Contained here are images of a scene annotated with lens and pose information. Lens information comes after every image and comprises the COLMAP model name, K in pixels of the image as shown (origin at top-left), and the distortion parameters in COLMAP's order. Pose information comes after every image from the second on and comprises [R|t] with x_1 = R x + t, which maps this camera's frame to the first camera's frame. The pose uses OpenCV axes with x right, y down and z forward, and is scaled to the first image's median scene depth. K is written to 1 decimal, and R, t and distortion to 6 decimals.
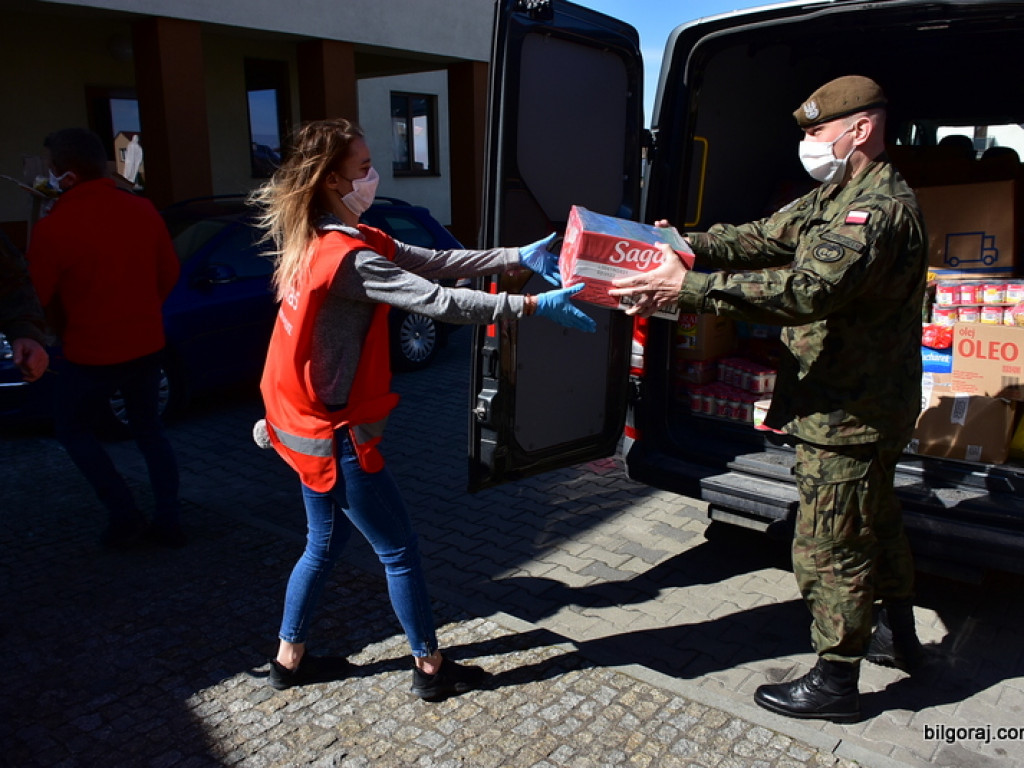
lens RADIAL K [[901.3, 0, 500.3], [0, 901.3, 386.7], [0, 0, 1]] dist [-0.036810, -0.007605]
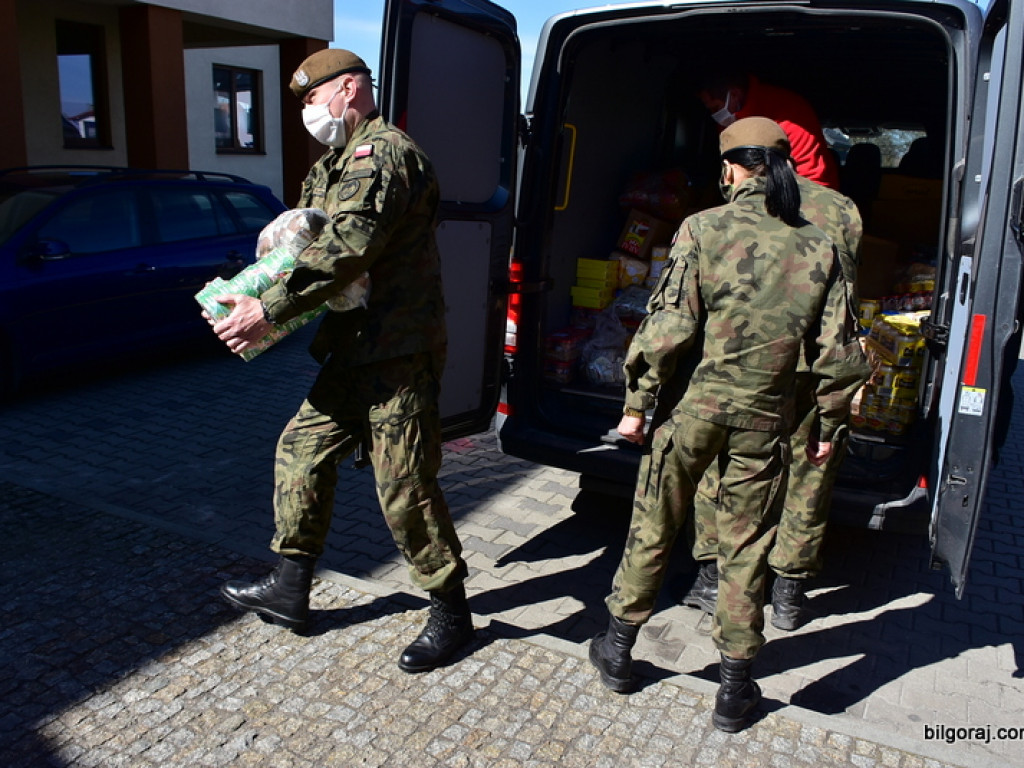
lens RADIAL K [[901.3, 0, 504.0], [0, 901.3, 386.3], [0, 0, 1]] dist [-0.036810, -0.007605]
pose [[0.978810, -0.009401, 0.204553, -0.070514], [0.006543, 0.999871, 0.014642, 0.010041], [-0.204664, -0.012993, 0.978746, -0.008827]]
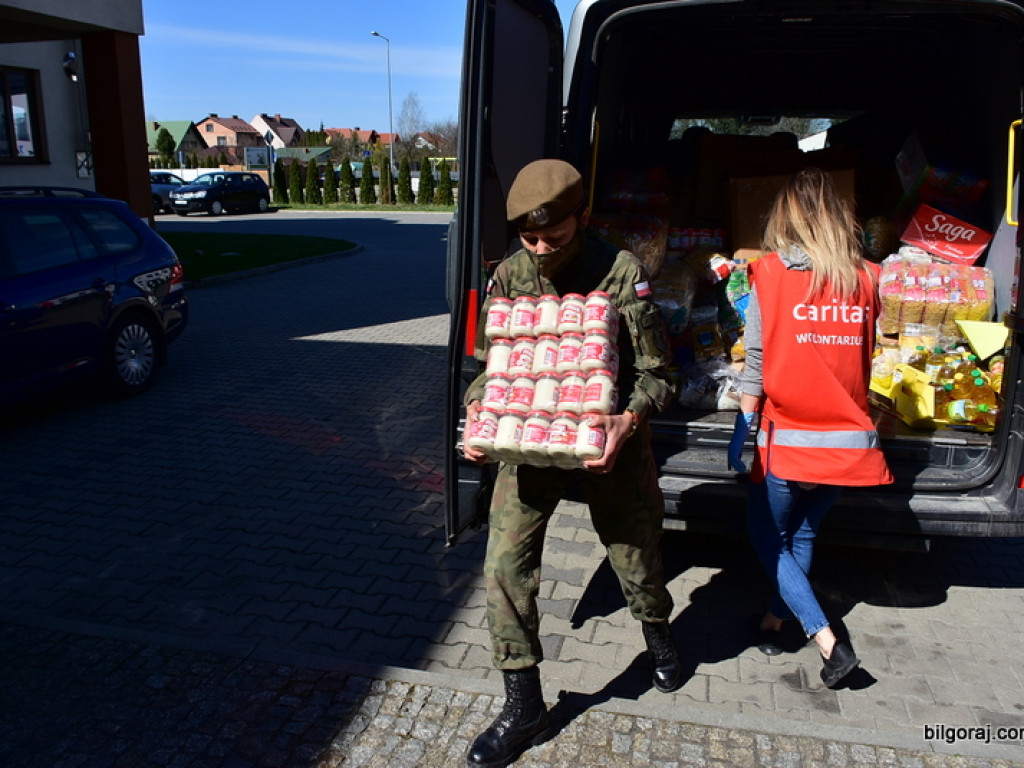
lens RADIAL K [[901.3, 0, 501.5], [0, 901.3, 383.4], [0, 0, 1]] dist [-0.036810, -0.007605]
pose [[0.898183, -0.094018, 0.429451, -0.298449], [0.090826, 0.995474, 0.027975, -0.044665], [-0.430137, 0.013879, 0.902657, 0.215315]]
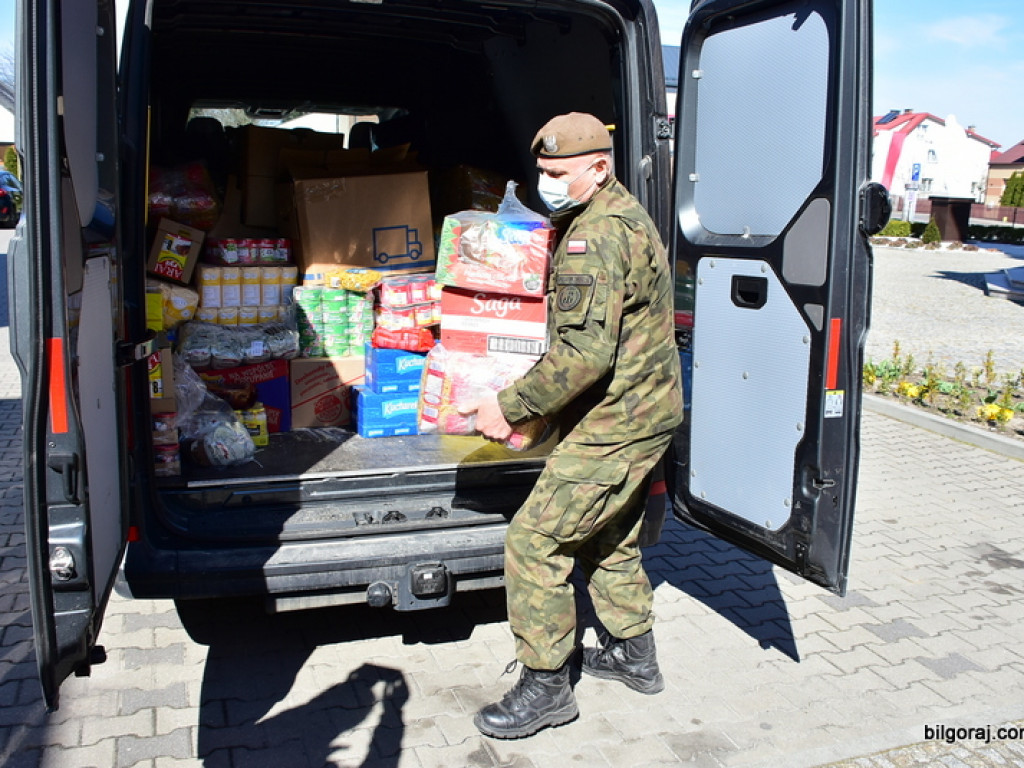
lens RADIAL K [[990.7, 0, 507.3], [0, 990.7, 384.7], [0, 0, 1]] dist [-0.007981, 0.000000]
pose [[0.515738, -0.156869, 0.842263, -0.338516], [0.160550, 0.983375, 0.084842, -0.081834], [-0.841569, 0.091469, 0.532349, 0.373294]]
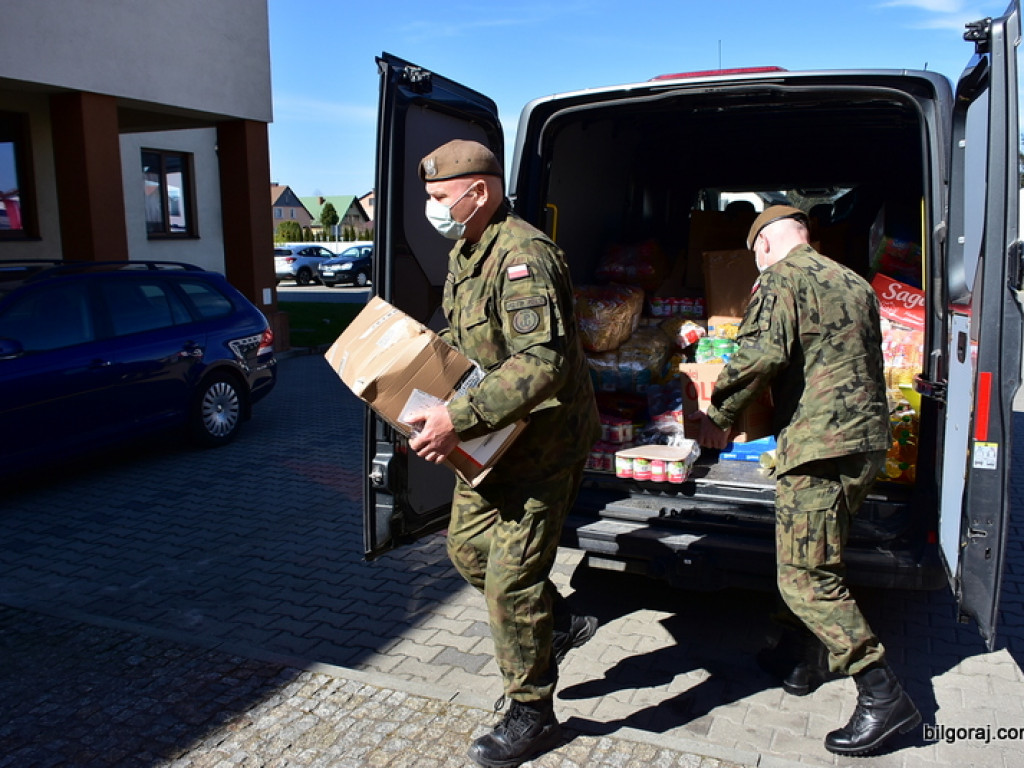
lens RADIAL K [[943.3, 0, 499.9], [0, 943.3, 384.8], [0, 0, 1]] dist [0.002901, 0.000000]
pose [[0.963769, -0.042956, 0.263258, -0.141453], [0.062659, 0.995790, -0.066907, 0.004481], [-0.259276, 0.080978, 0.962402, -0.038033]]
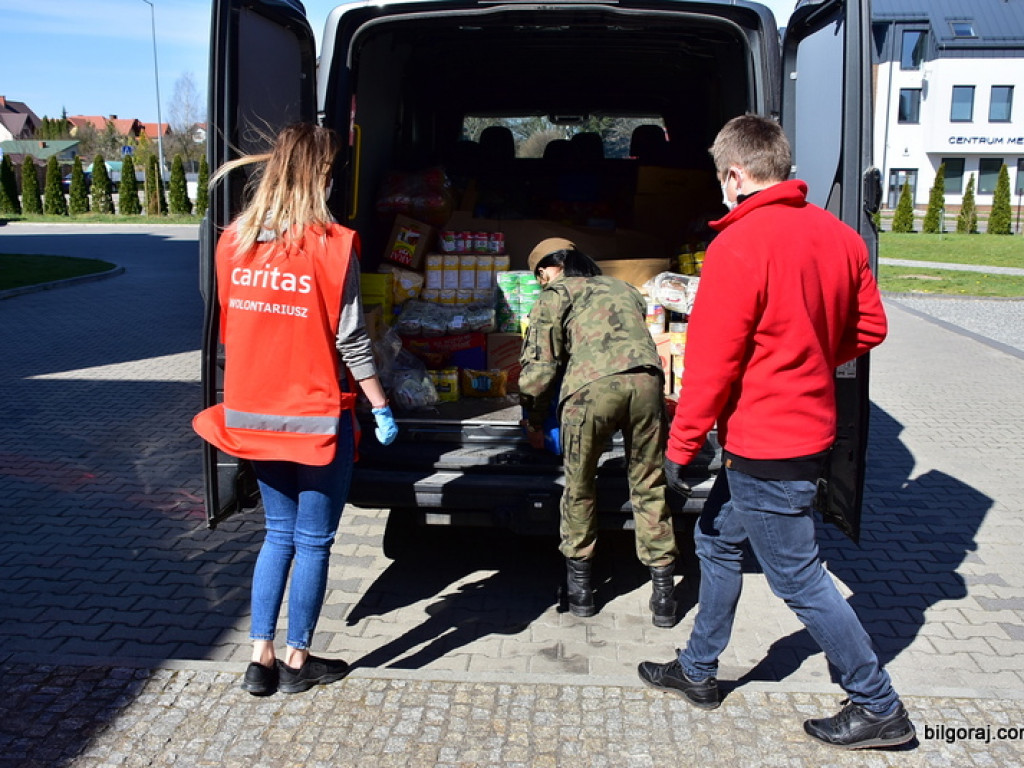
lens RADIAL K [[1188.8, 0, 496.0], [0, 1188.8, 372.7], [0, 0, 1]] dist [-0.000565, 0.000000]
pose [[0.821824, -0.090920, 0.562440, -0.391184], [0.123381, 0.992160, -0.019896, 0.021555], [-0.556222, 0.085745, 0.826599, -0.087408]]
